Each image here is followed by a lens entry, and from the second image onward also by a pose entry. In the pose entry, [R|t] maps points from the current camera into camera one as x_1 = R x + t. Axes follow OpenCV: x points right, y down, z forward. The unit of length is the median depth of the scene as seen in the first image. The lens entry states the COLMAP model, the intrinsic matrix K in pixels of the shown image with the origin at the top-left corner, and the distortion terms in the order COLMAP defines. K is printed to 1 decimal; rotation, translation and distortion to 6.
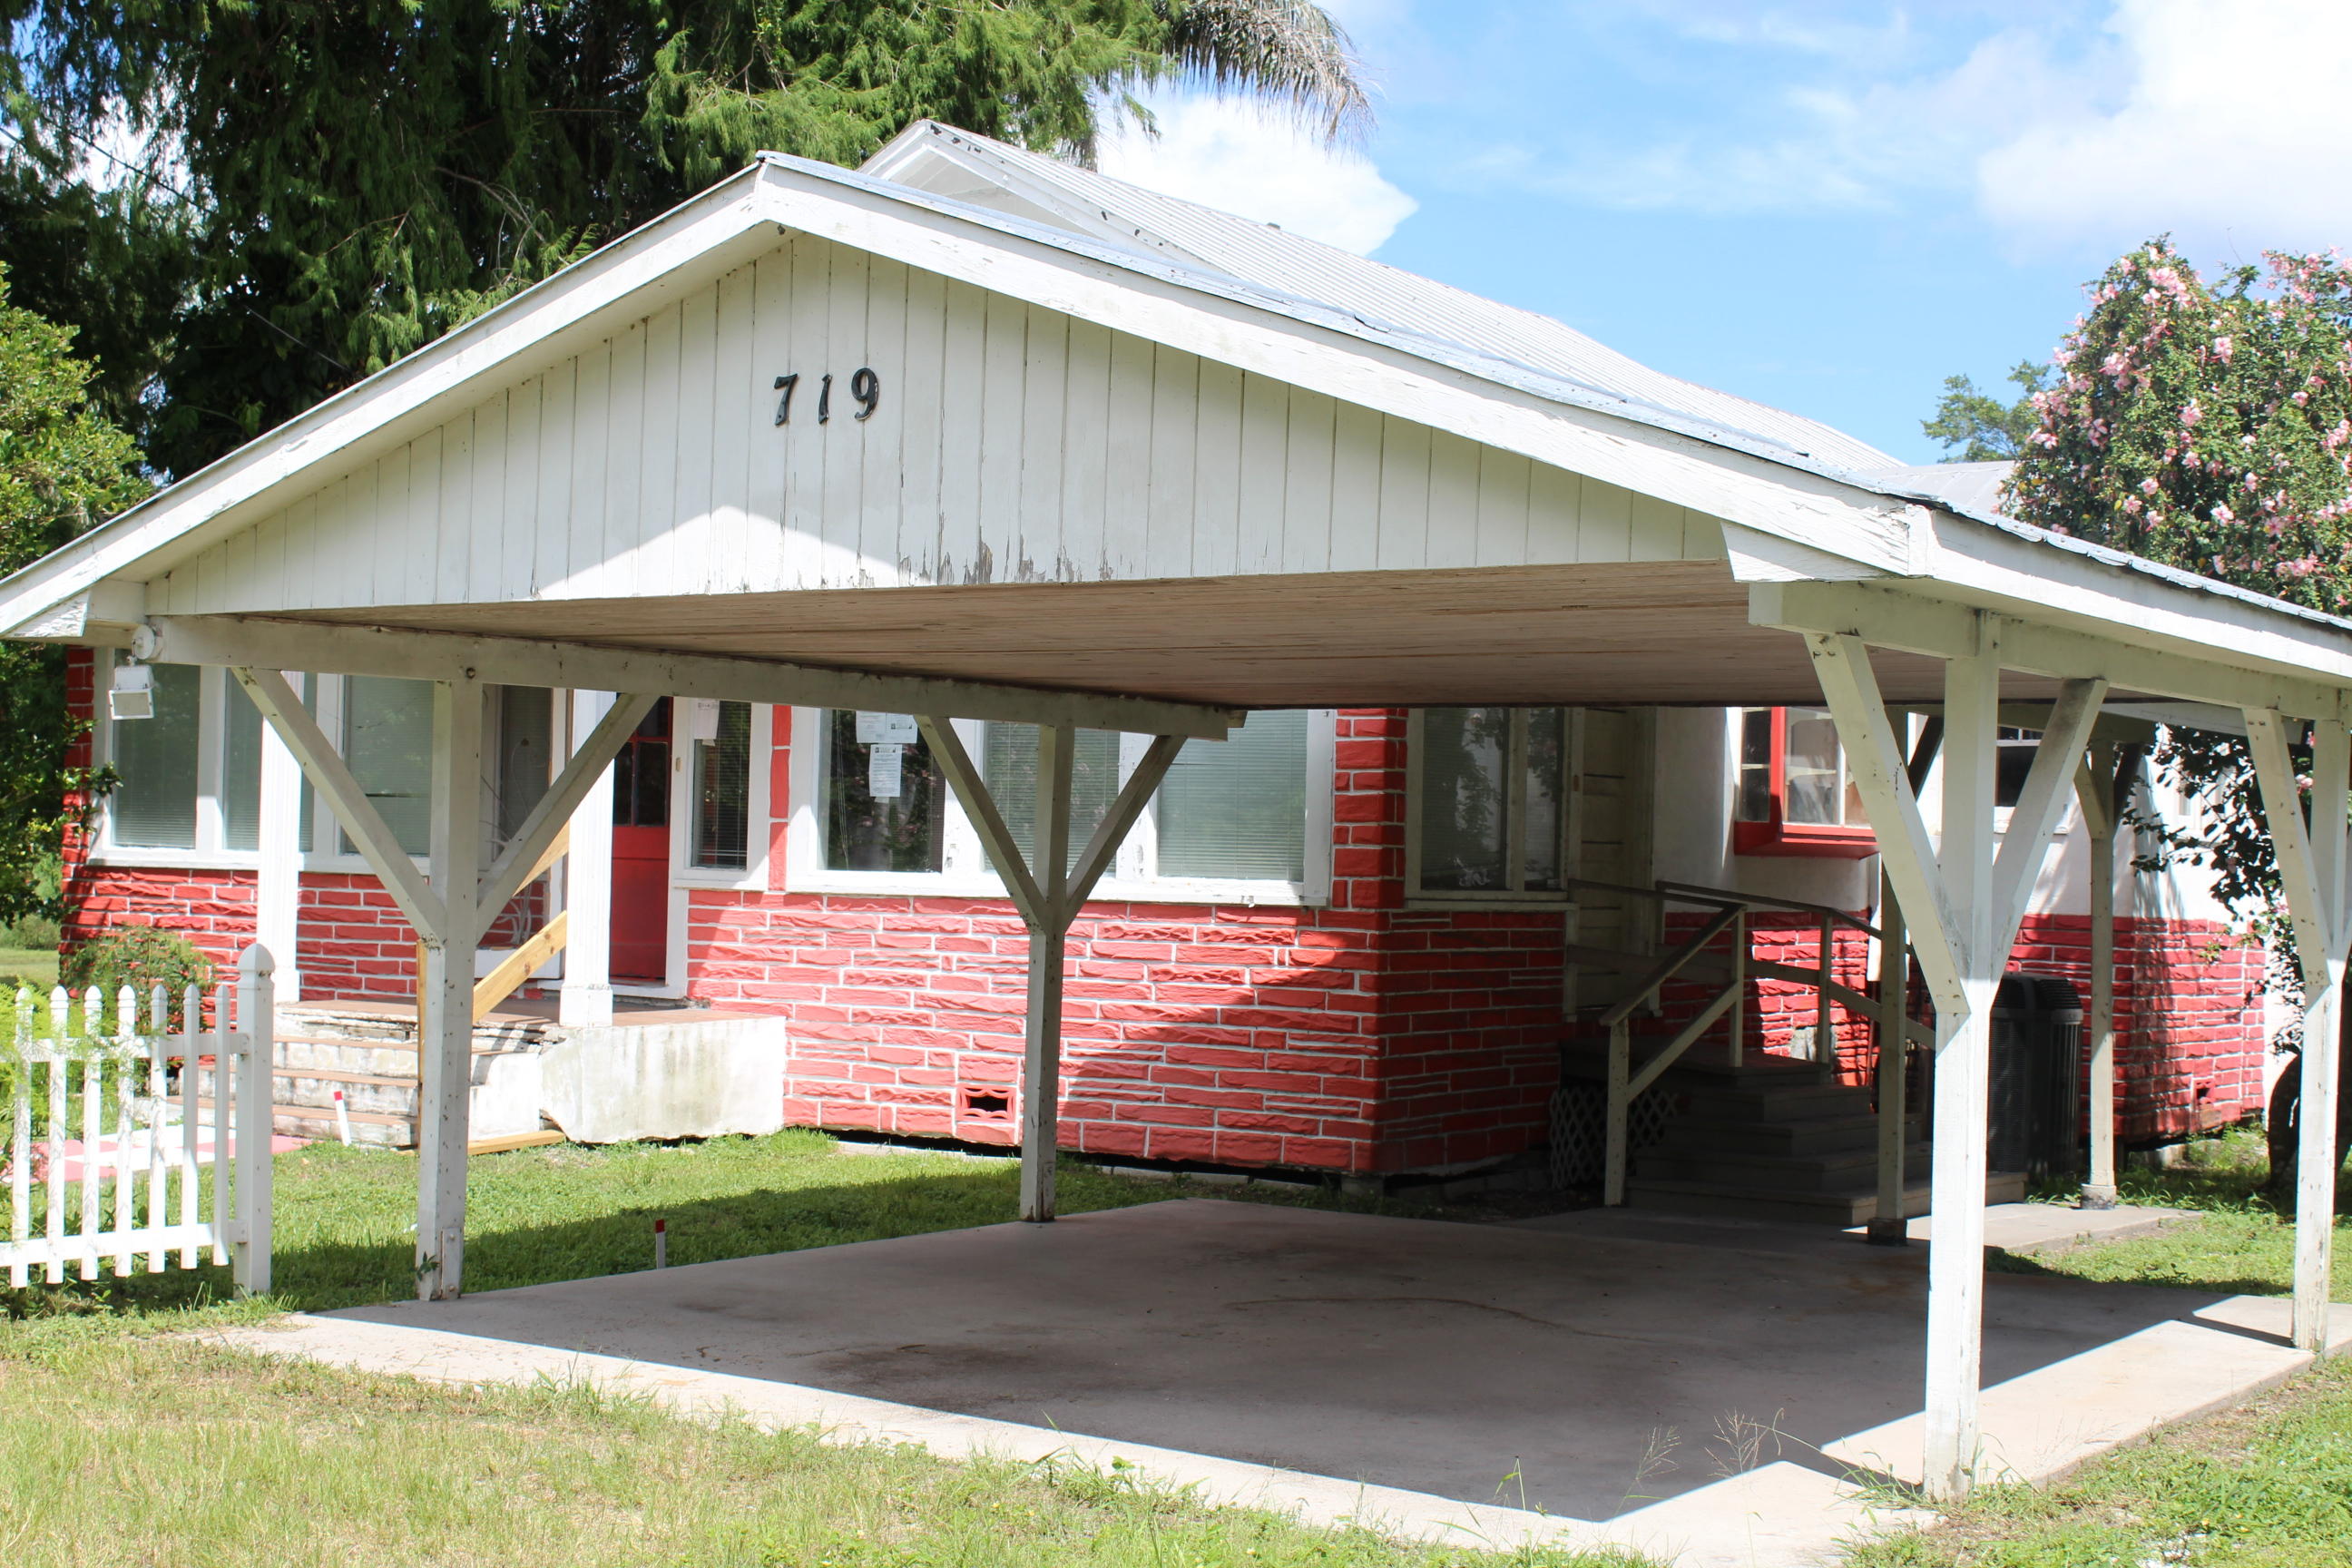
lens RADIAL K [[3186.1, 0, 1175.0], [0, 3186.1, 785.0], [0, 0, 1]] dist [-0.028536, 0.000000]
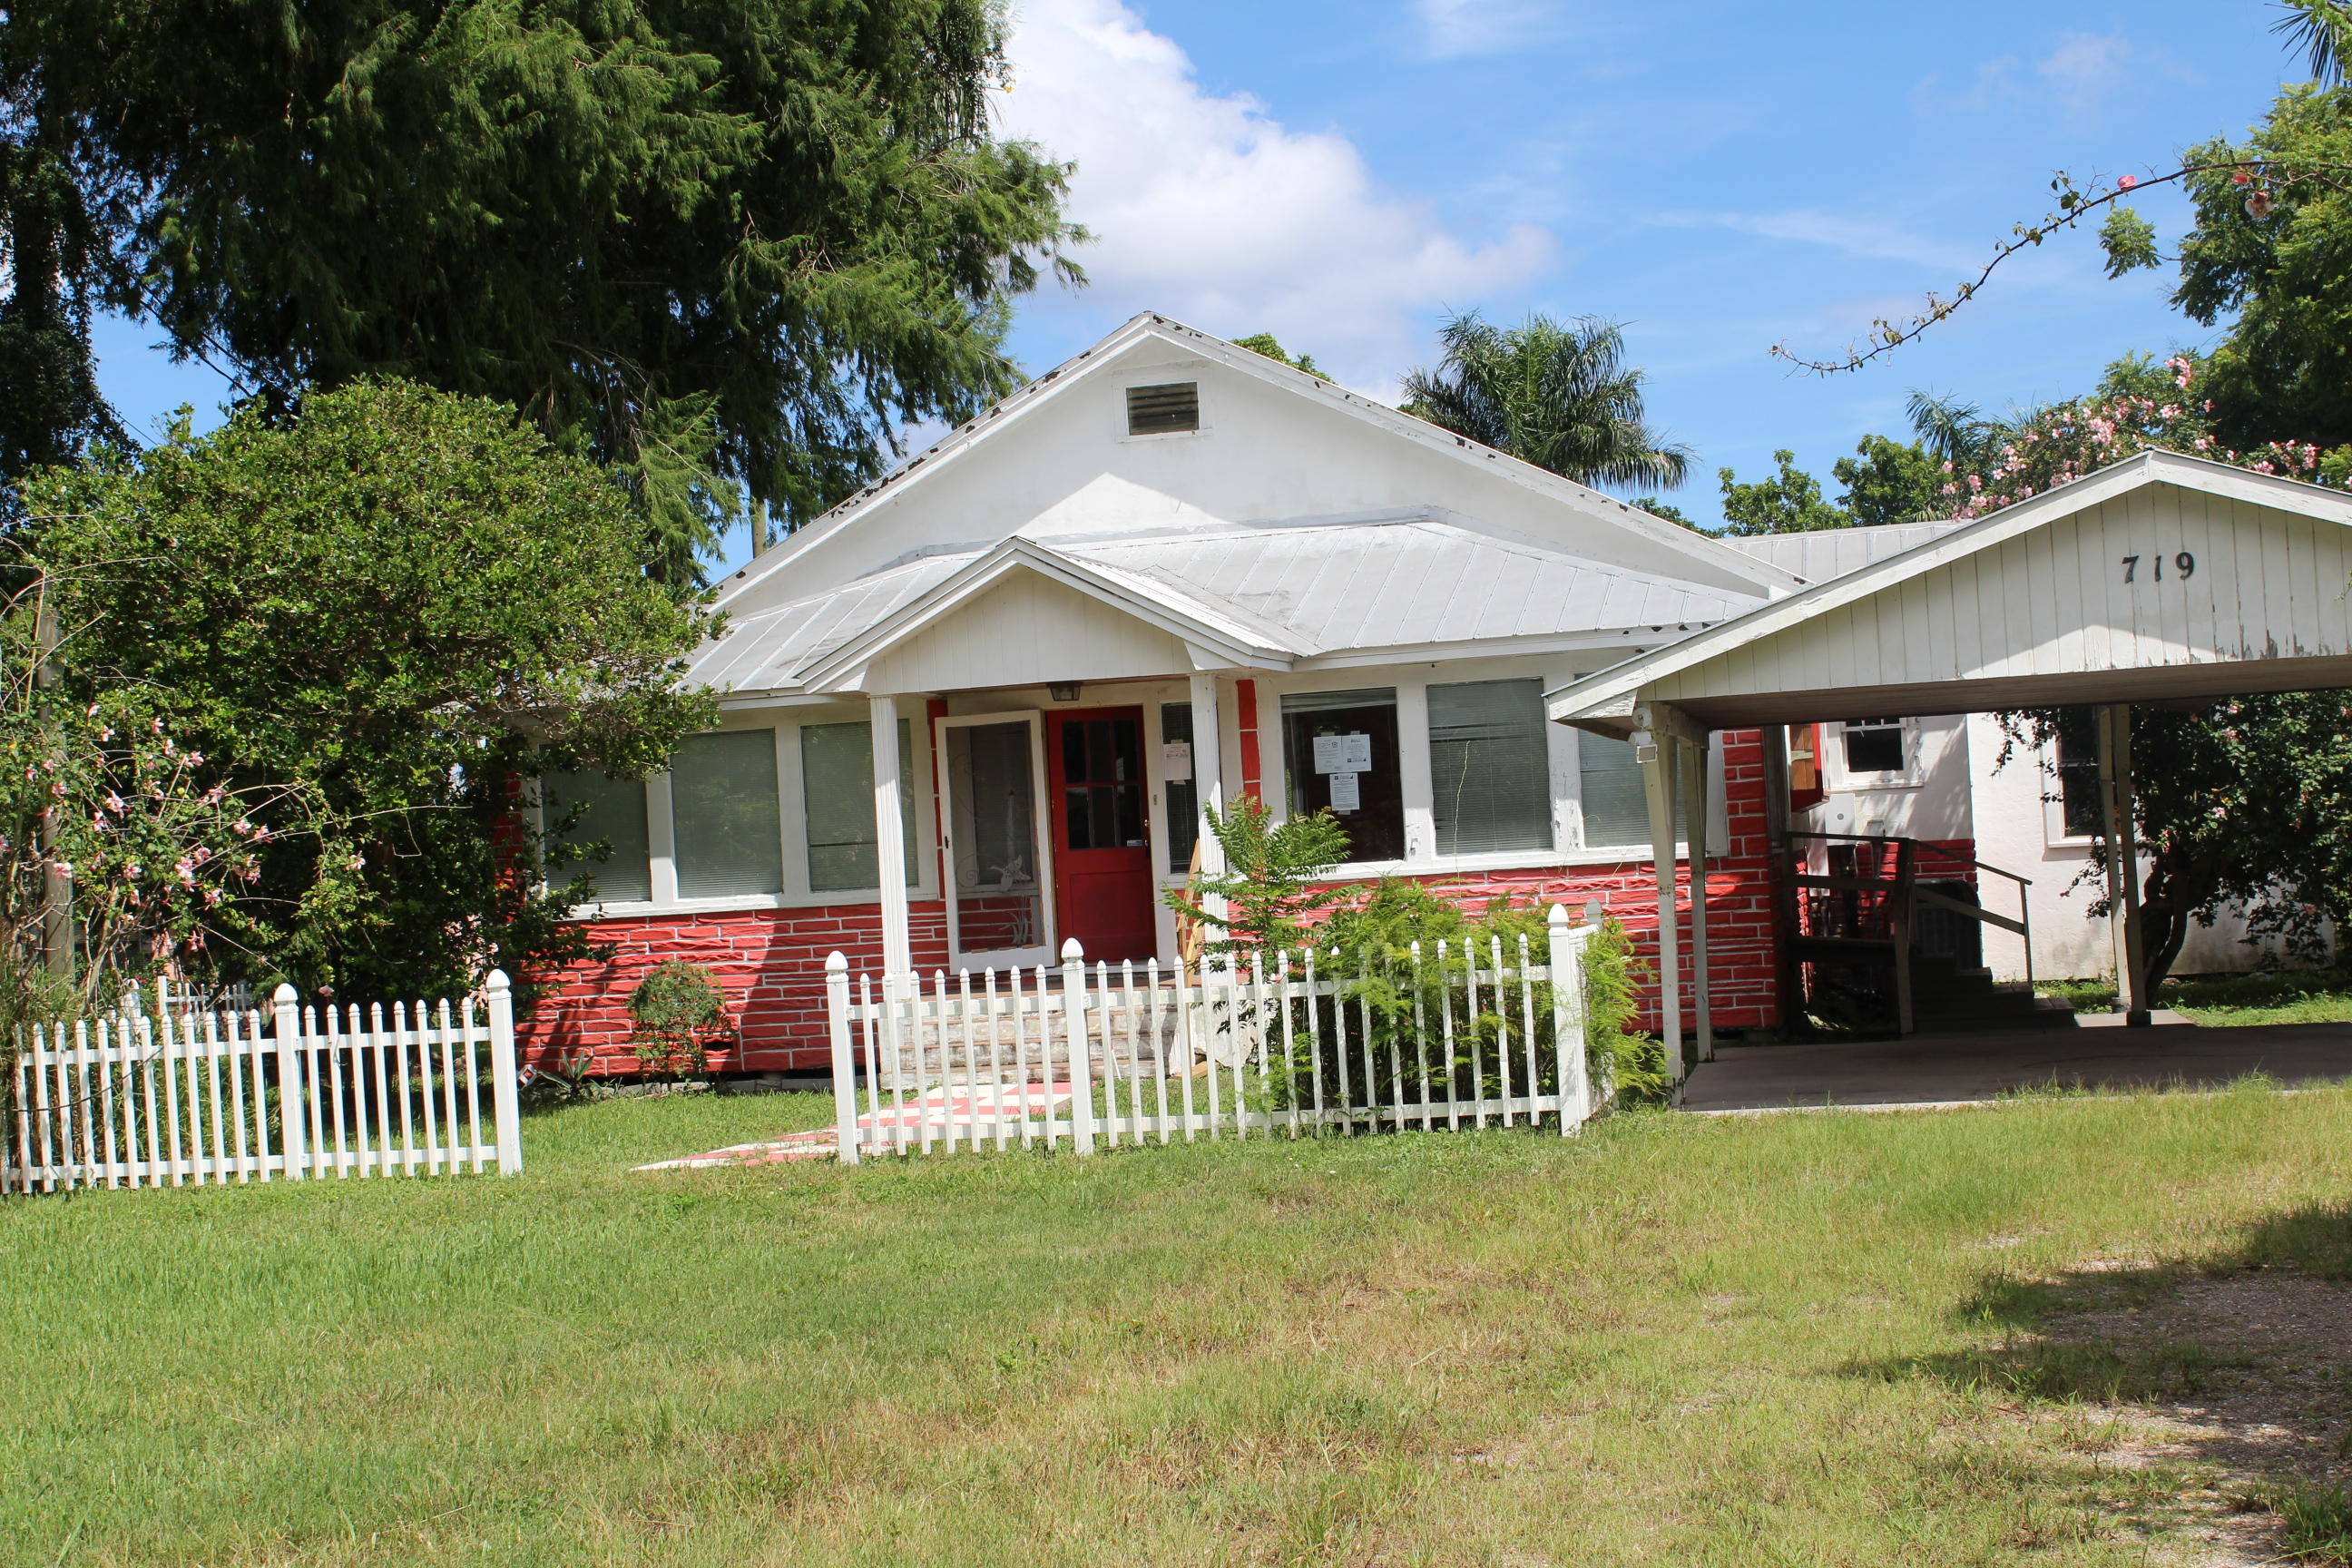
lens RADIAL K [[3186.1, 0, 1177.3], [0, 3186.1, 784.3], [0, 0, 1]] dist [-0.028536, 0.000000]
pose [[0.924785, -0.067363, 0.374479, -1.217227], [0.070660, 0.997488, 0.004937, -0.035587], [-0.373871, 0.021895, 0.927222, -0.502452]]
